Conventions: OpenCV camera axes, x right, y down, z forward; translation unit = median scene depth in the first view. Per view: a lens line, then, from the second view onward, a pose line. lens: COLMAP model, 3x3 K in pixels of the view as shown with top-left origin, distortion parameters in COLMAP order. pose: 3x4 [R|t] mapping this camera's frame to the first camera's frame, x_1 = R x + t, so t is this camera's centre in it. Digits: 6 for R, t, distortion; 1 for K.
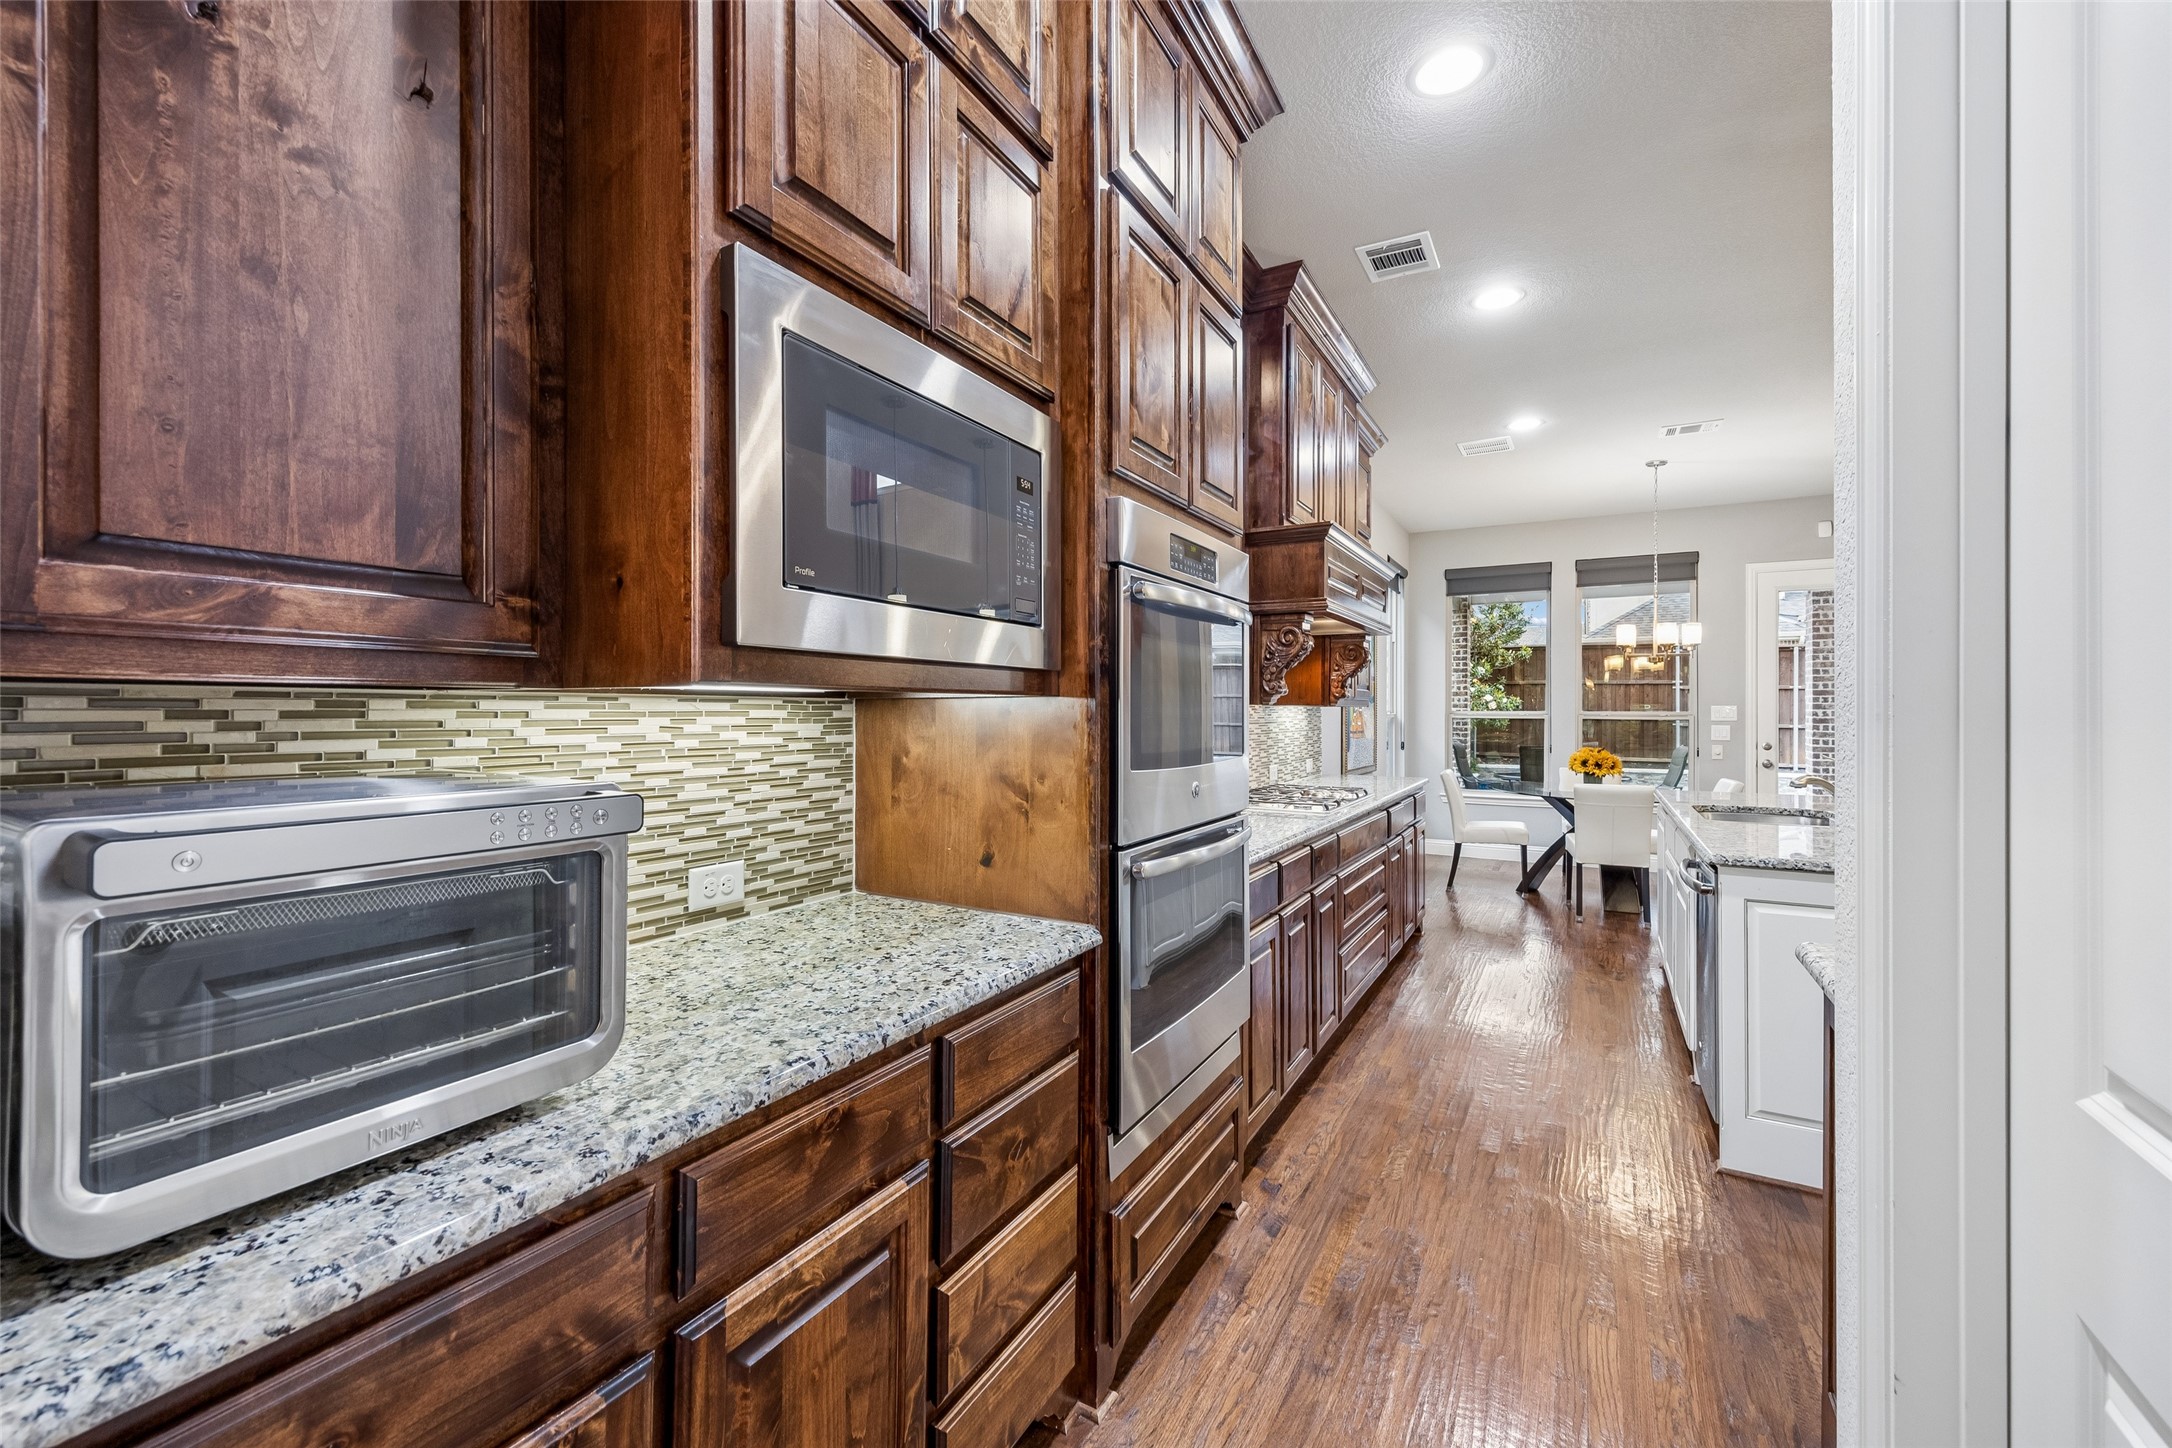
lens RADIAL K [[839.5, 0, 1080.5], [0, 839.5, 710.3], [0, 0, 1]] dist [-0.002104, -0.000112]
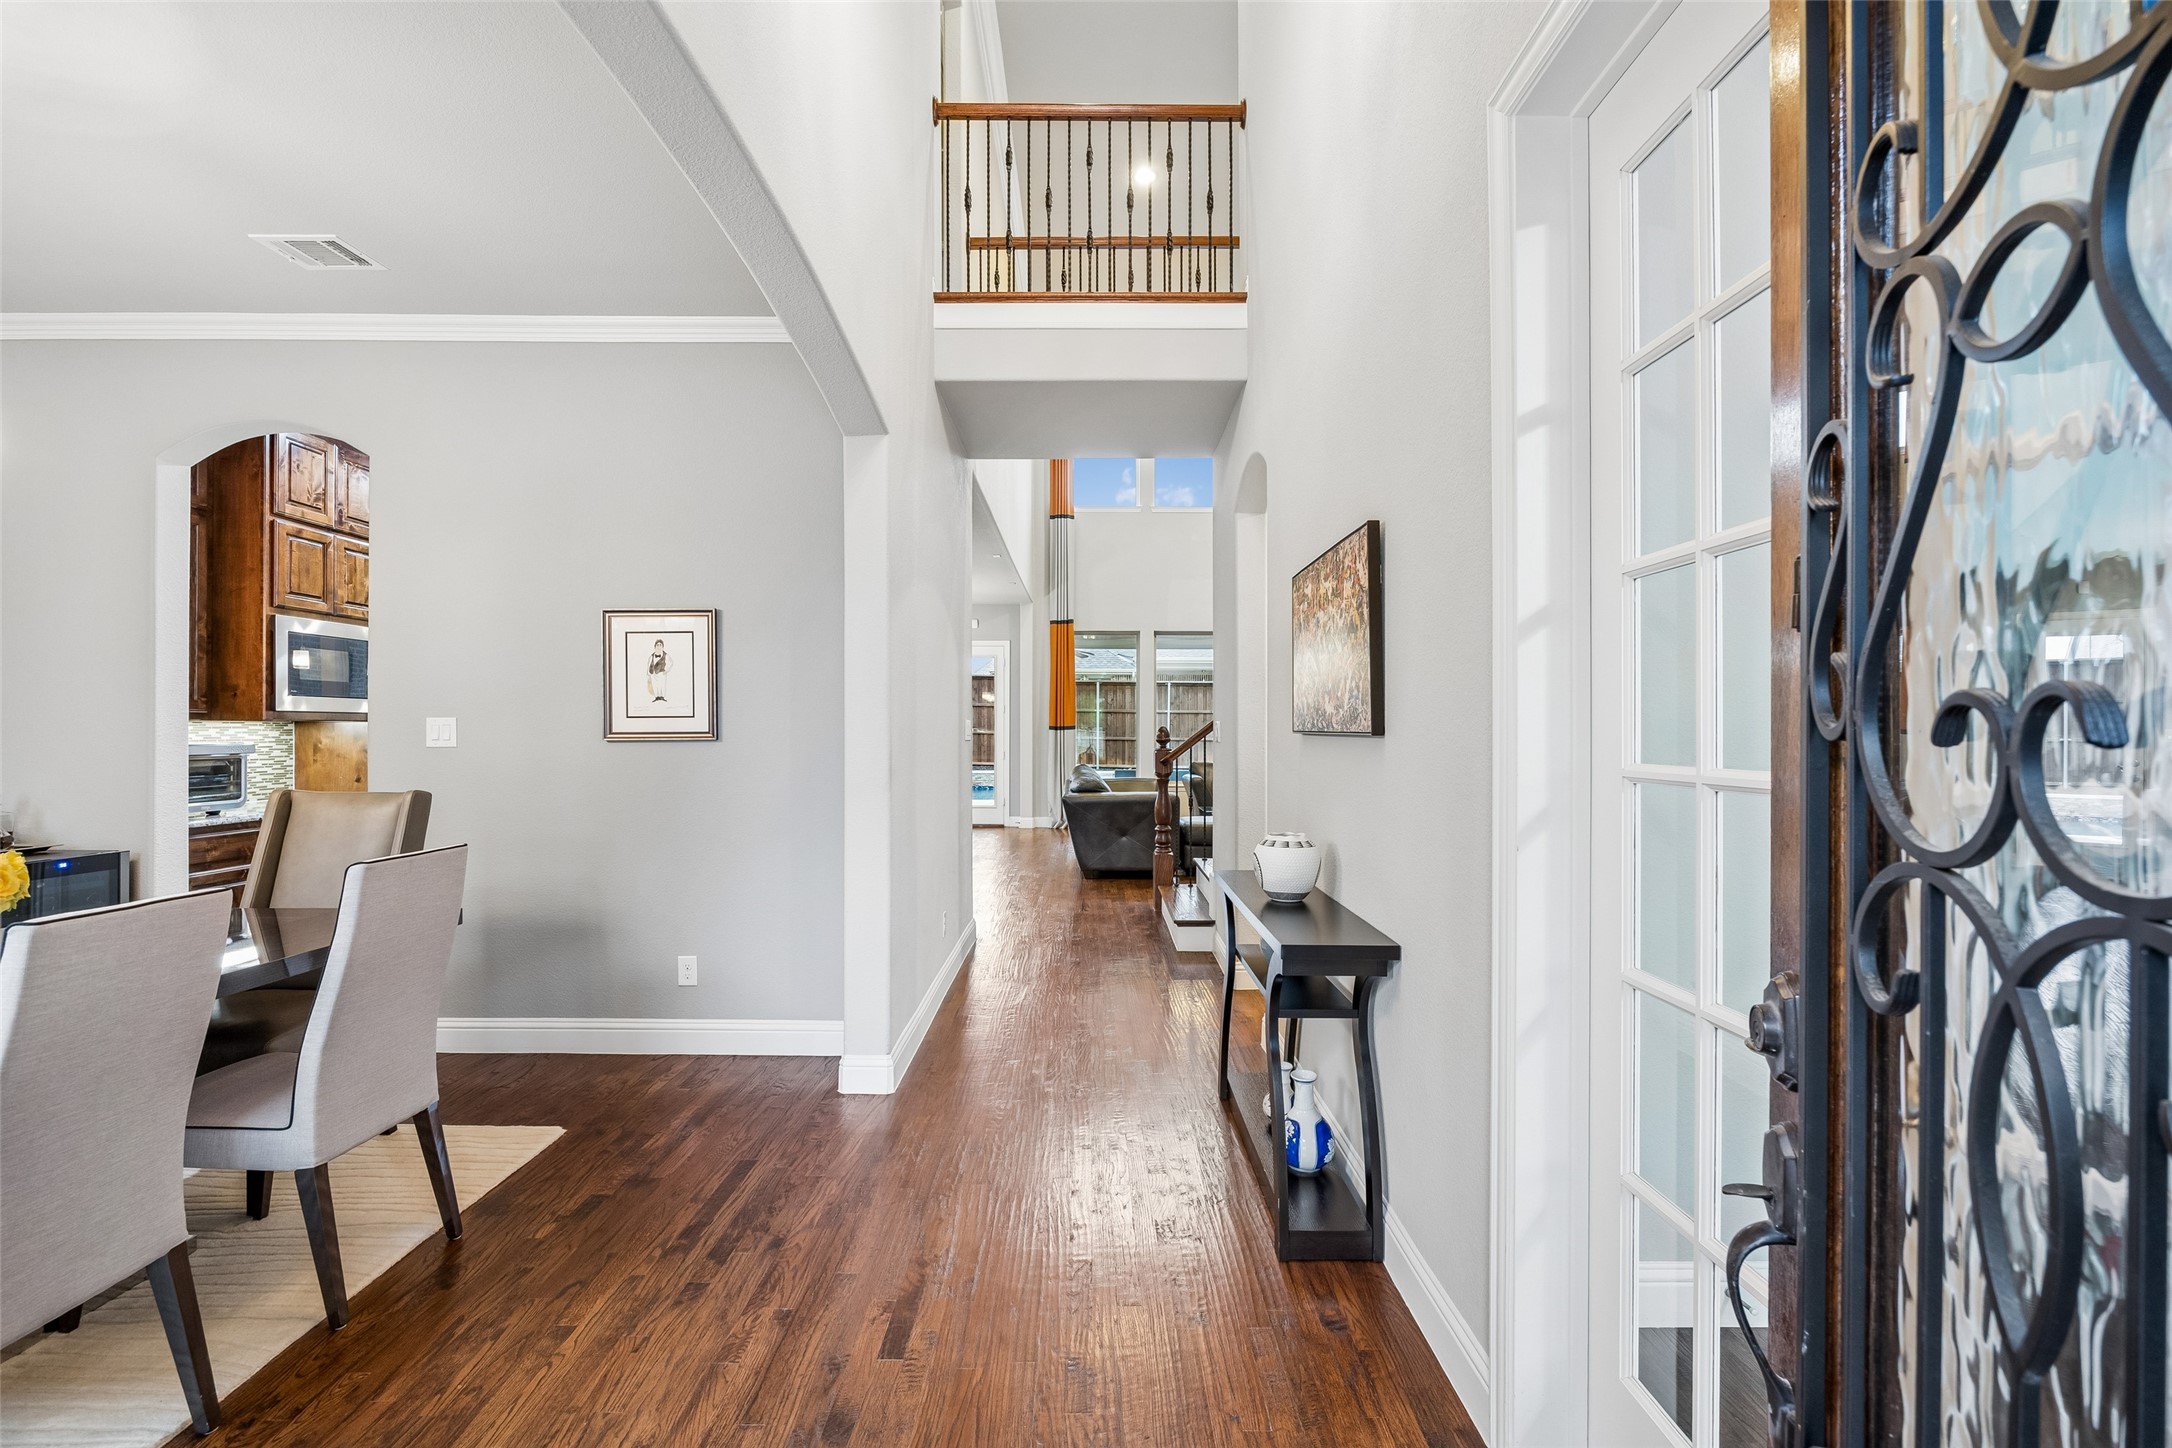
lens RADIAL K [[923.1, 0, 1086.0], [0, 923.1, 724.0], [0, 0, 1]] dist [-0.000291, 0.000086]
pose [[0.864186, -0.000856, 0.503172, 0.676988], [0.002409, 0.999994, -0.002436, 0.008039], [-0.503167, 0.003318, 0.864183, -4.459159]]
